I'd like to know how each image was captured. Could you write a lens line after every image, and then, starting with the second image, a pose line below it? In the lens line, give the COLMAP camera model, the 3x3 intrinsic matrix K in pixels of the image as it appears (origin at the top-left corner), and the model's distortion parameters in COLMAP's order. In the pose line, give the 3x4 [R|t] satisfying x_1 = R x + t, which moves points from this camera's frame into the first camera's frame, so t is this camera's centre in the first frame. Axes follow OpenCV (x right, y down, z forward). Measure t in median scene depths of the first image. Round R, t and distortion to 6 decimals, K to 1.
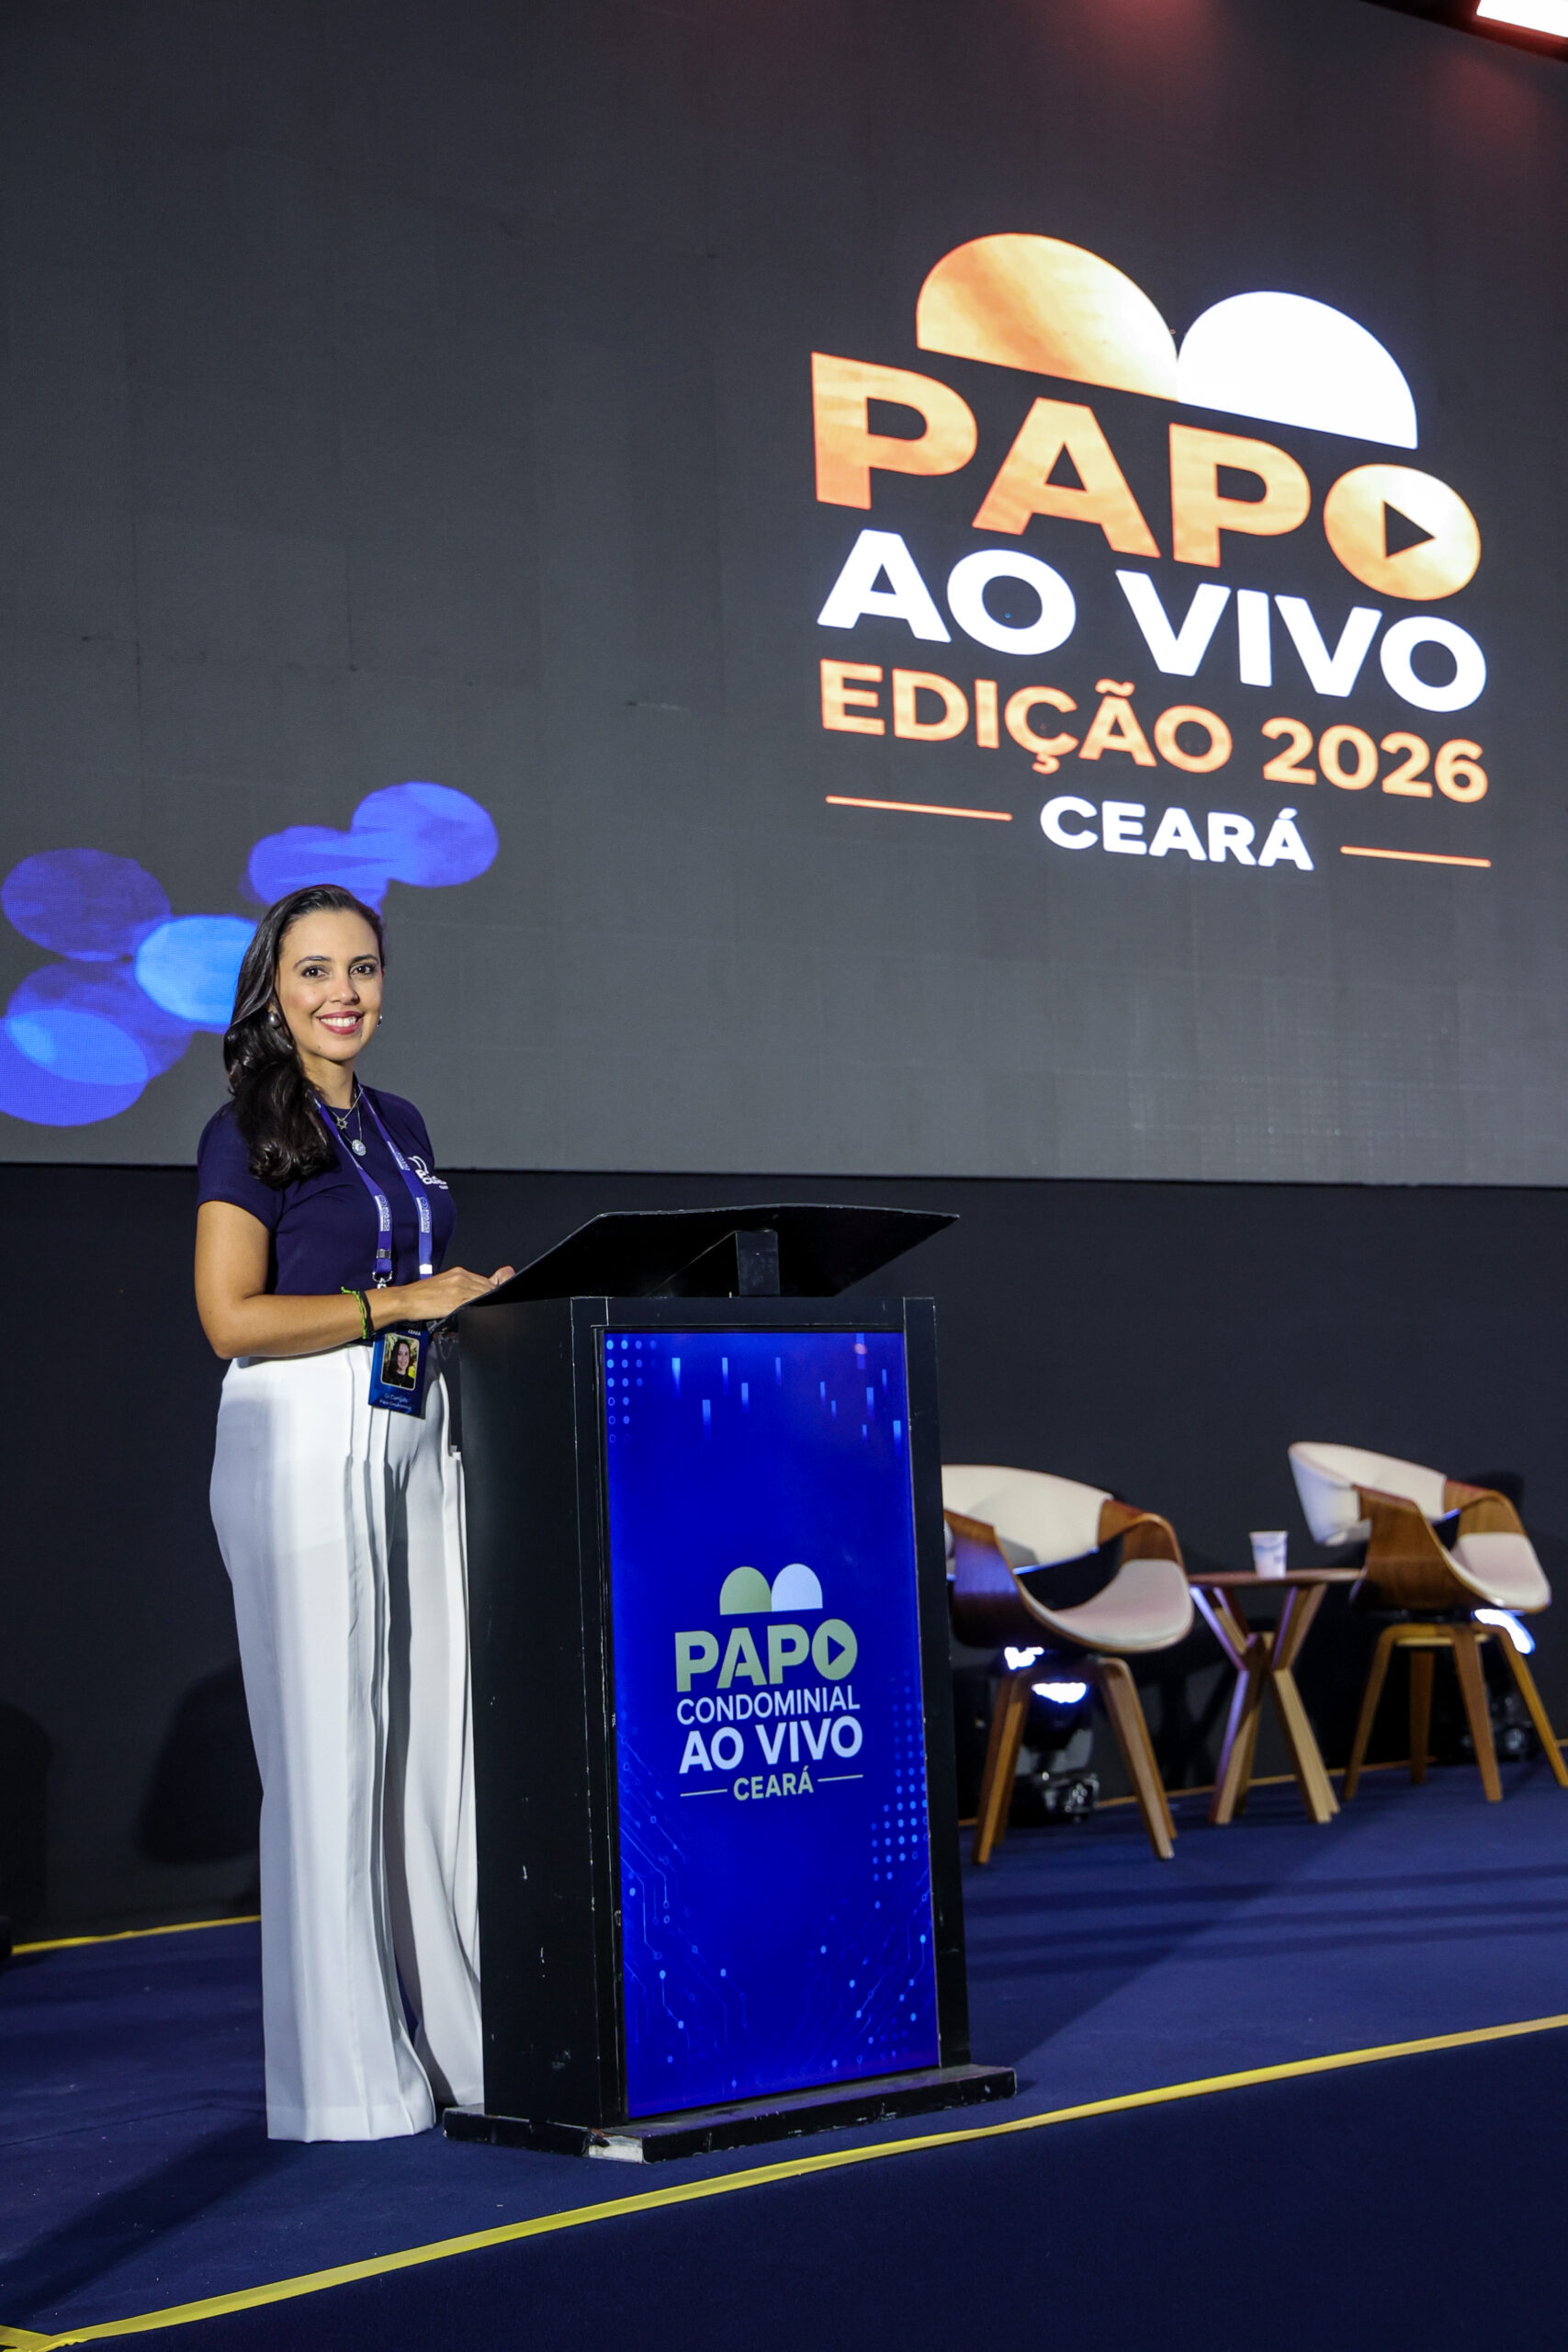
lens RADIAL K [[4082.2, 0, 807.3], [0, 4082.2, 1183.1], [0, 0, 1]] dist [0.252209, 0.000000]
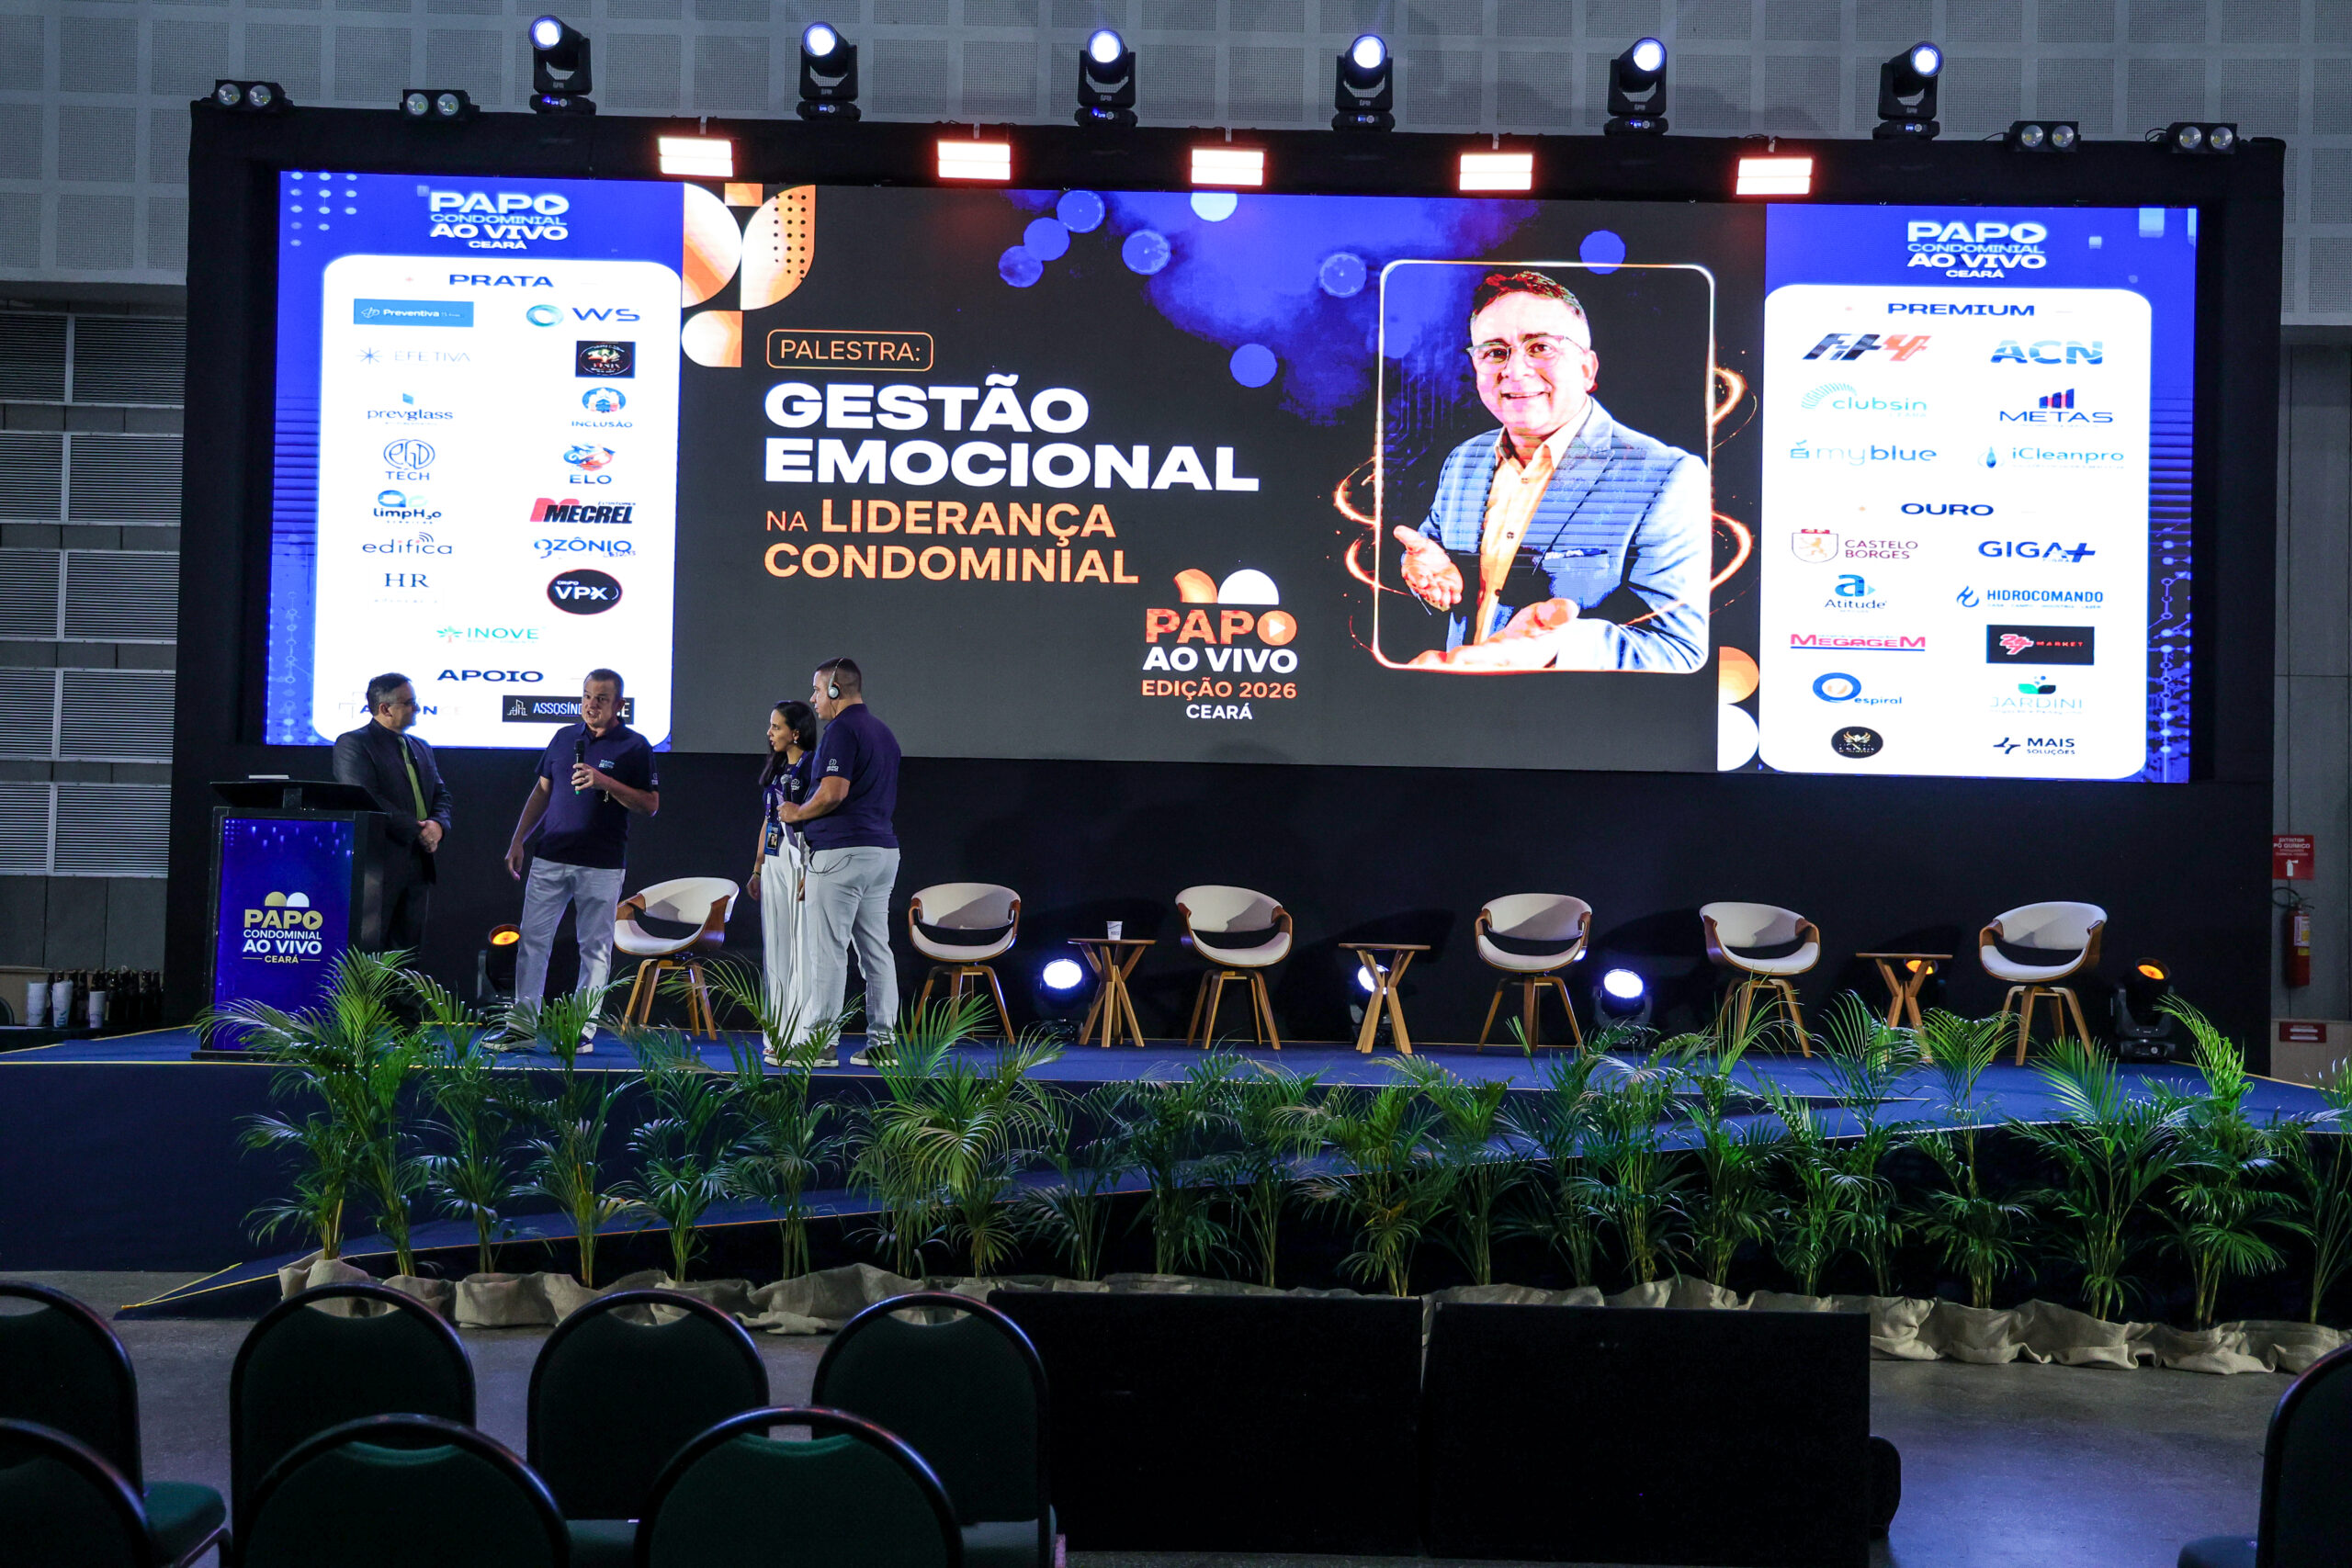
lens RADIAL K [[2477.4, 0, 1193.7], [0, 2477.4, 775.6], [0, 0, 1]] dist [0.073891, 0.000000]
pose [[0.728495, 0.029714, -0.684406, 1.839434], [-0.009544, 0.999402, 0.033230, -0.069699], [0.684985, -0.017676, 0.728343, 0.056553]]
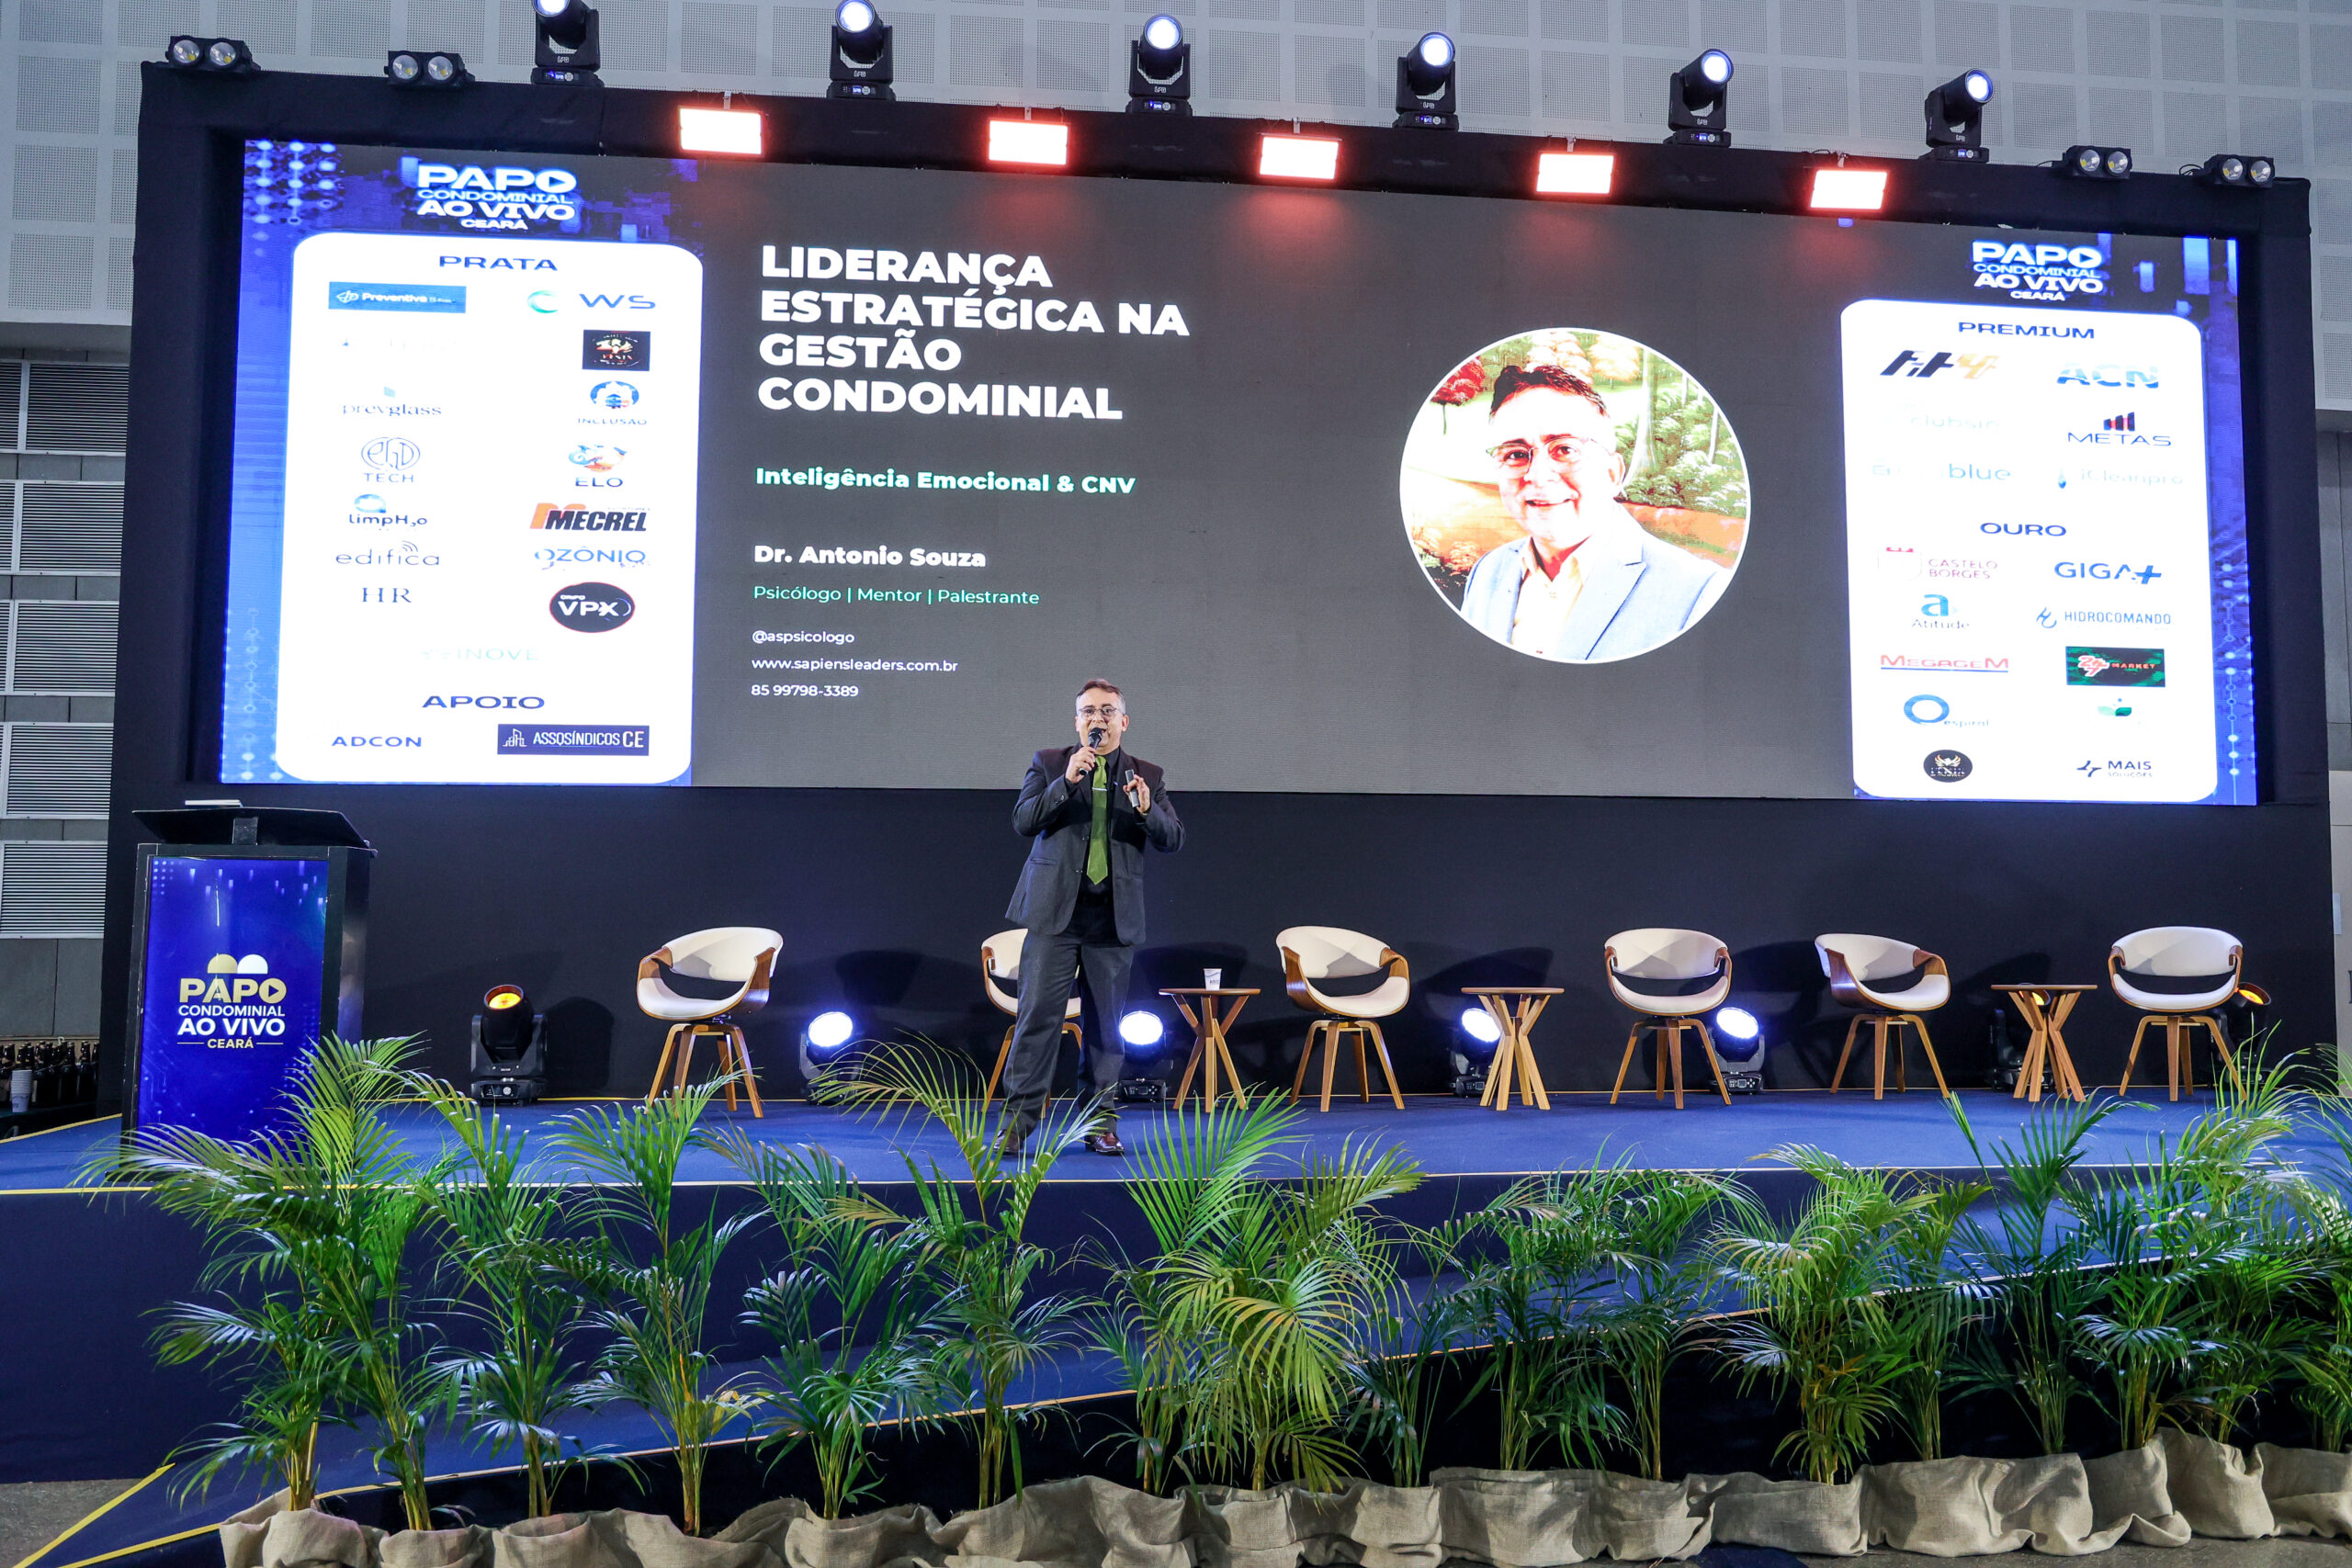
lens RADIAL K [[1851.8, 0, 1197.5], [0, 1851.8, 785.8], [0, 0, 1]] dist [-0.035851, 0.050773]
pose [[0.807244, 0.001657, -0.590215, 1.094712], [-0.001143, 0.999999, 0.001245, -0.009391], [0.590217, -0.000330, 0.807245, 0.446434]]
